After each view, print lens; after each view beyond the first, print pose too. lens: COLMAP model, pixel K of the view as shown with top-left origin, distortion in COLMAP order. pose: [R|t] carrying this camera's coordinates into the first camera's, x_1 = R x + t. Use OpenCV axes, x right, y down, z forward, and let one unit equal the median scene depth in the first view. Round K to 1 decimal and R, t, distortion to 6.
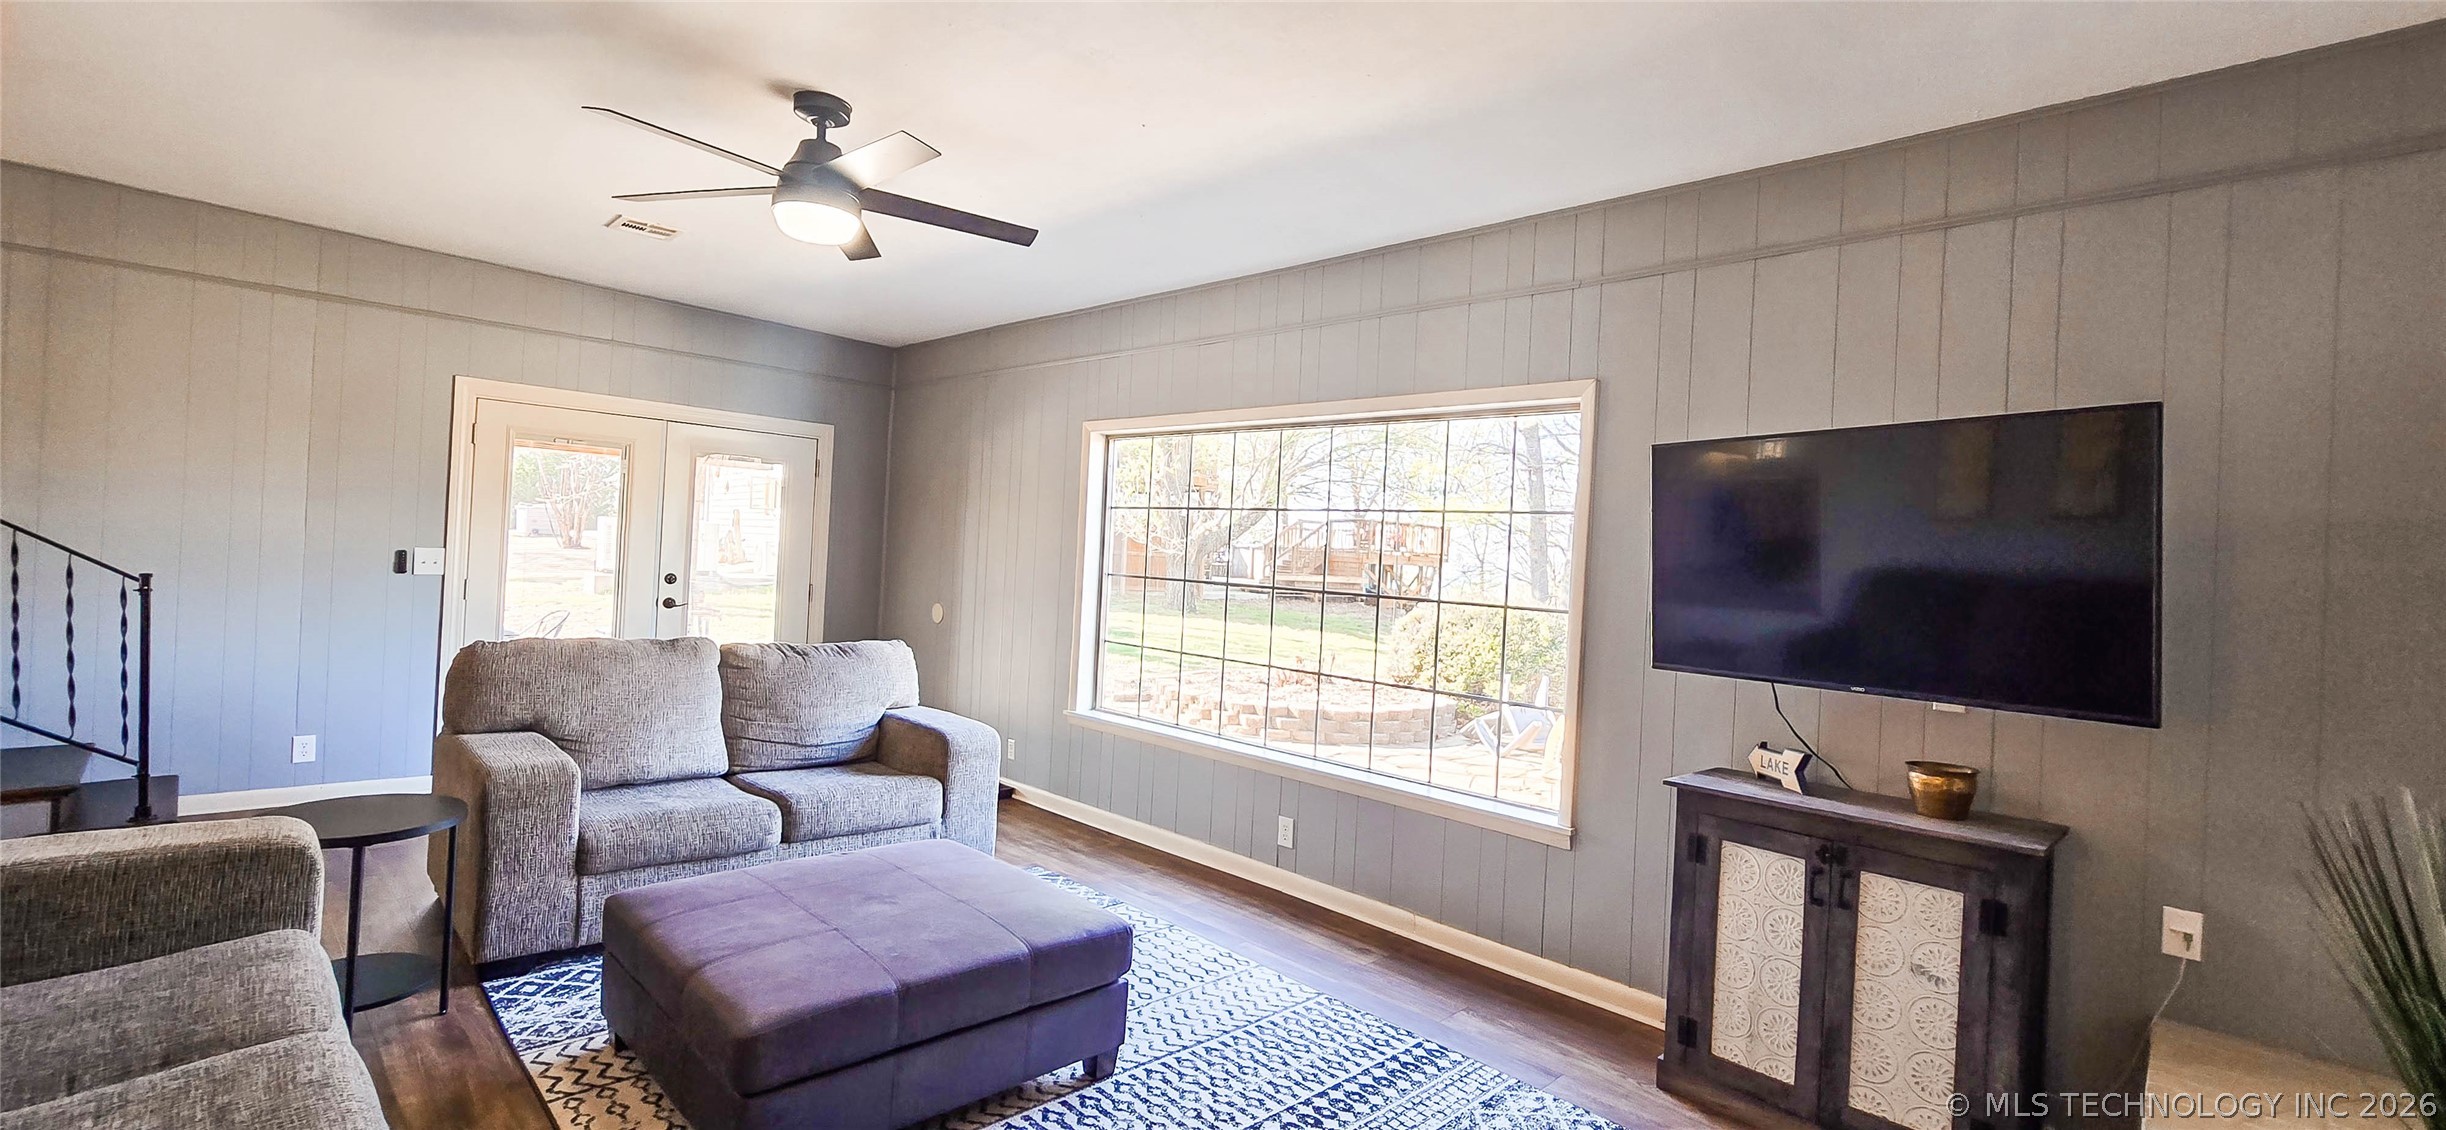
lens RADIAL K [[1006.8, 0, 1223.6], [0, 1006.8, 556.7], [0, 0, 1]] dist [-0.002808, 0.001465]
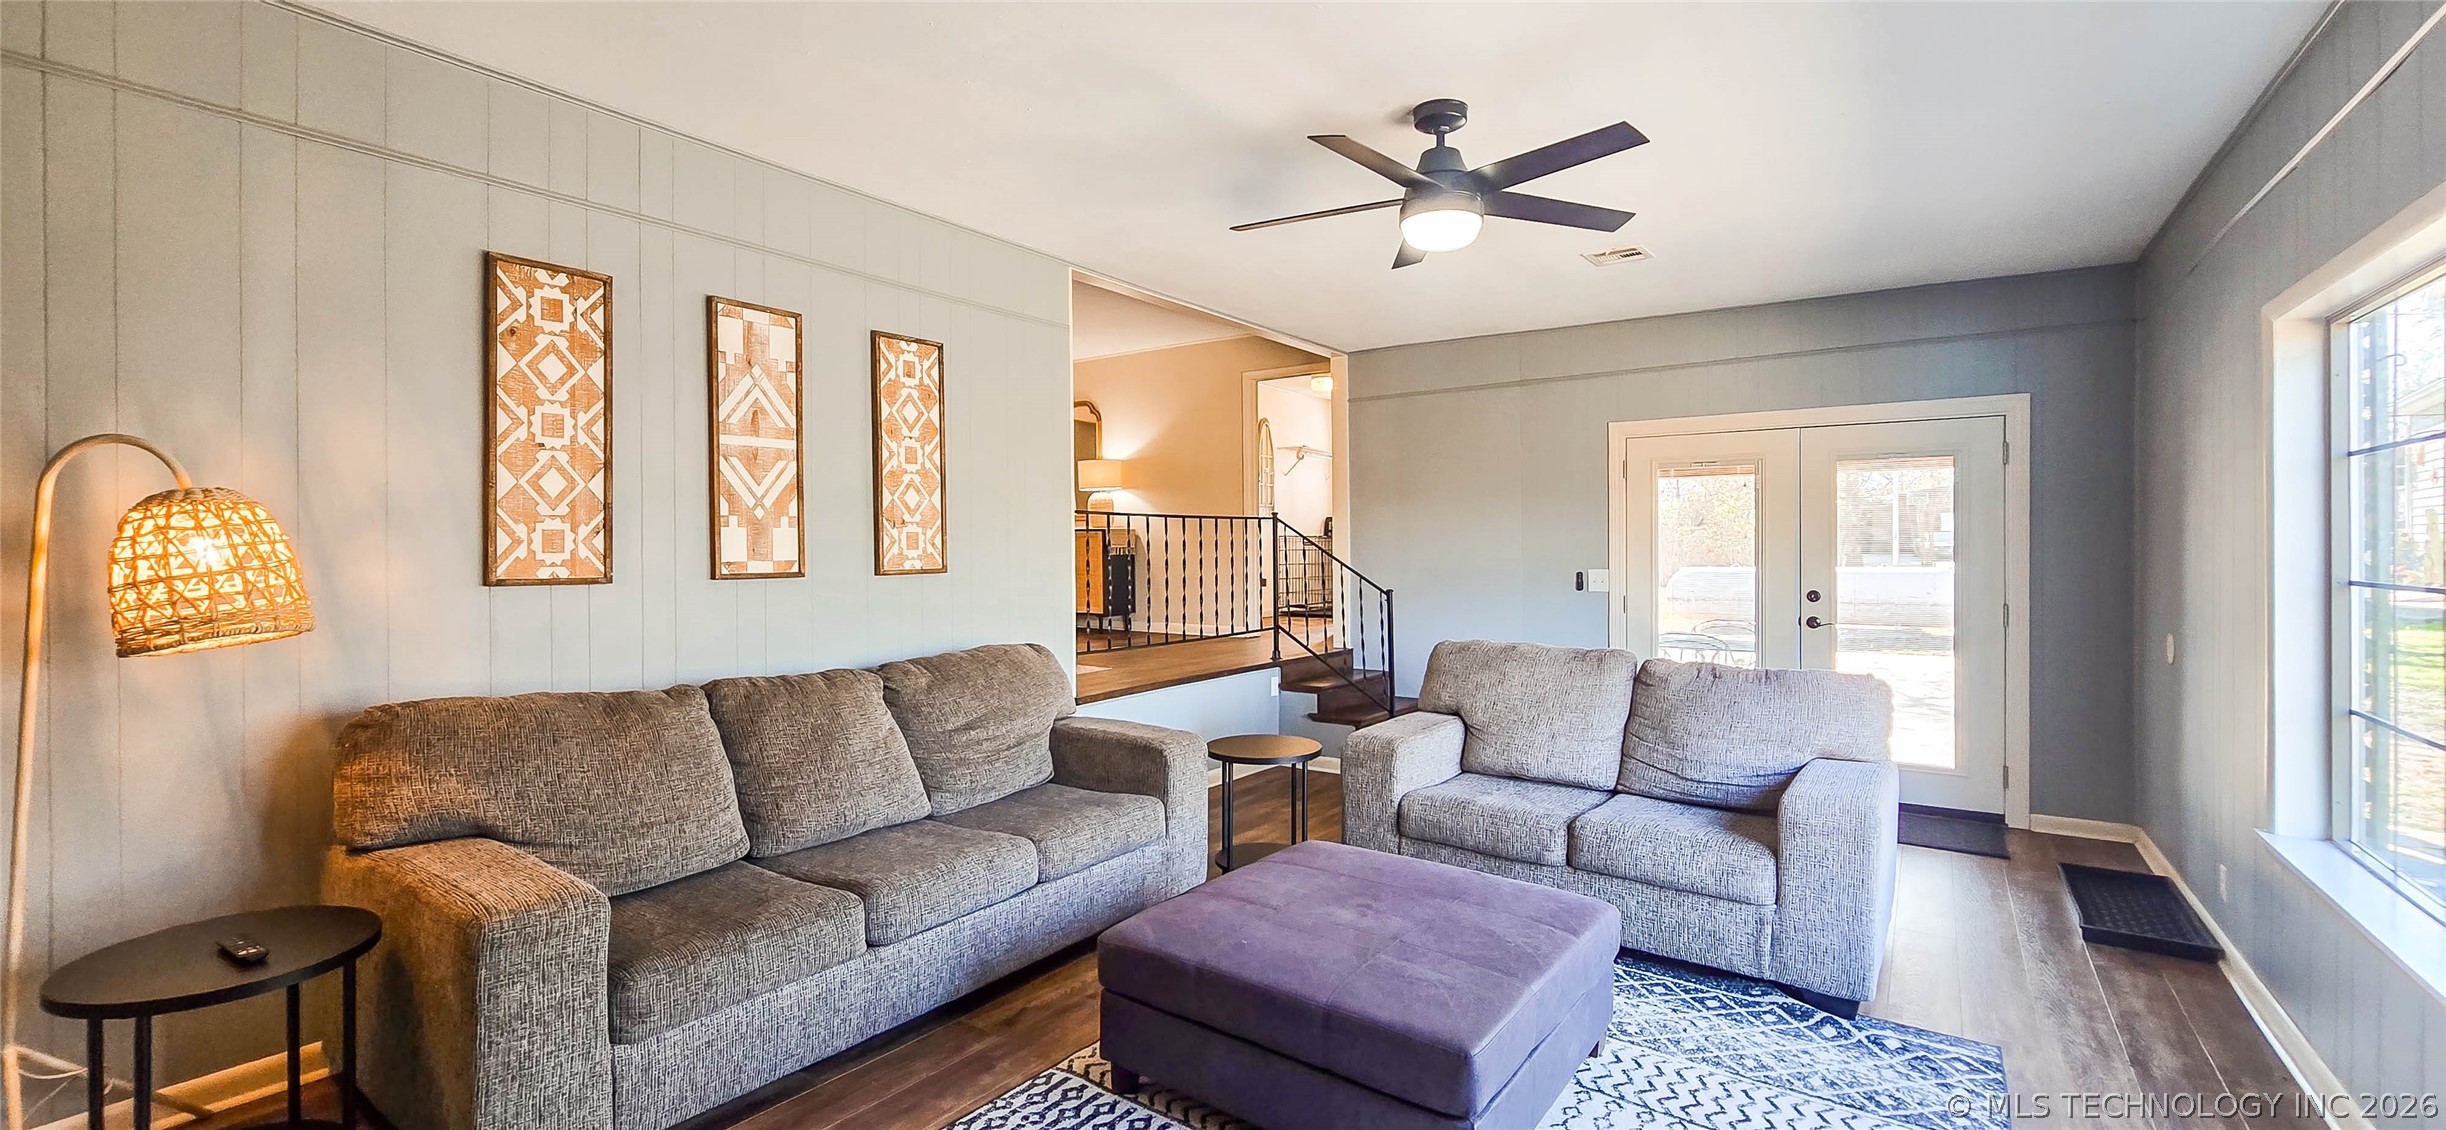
lens RADIAL K [[1006.8, 0, 1234.4], [0, 1006.8, 551.5], [0, 0, 1]] dist [-0.002808, 0.001465]
pose [[0.162729, -0.047983, -0.985503, 0.408614], [0.011708, 0.998840, -0.046699, 0.026157], [0.986601, -0.003939, 0.163103, 0.478335]]
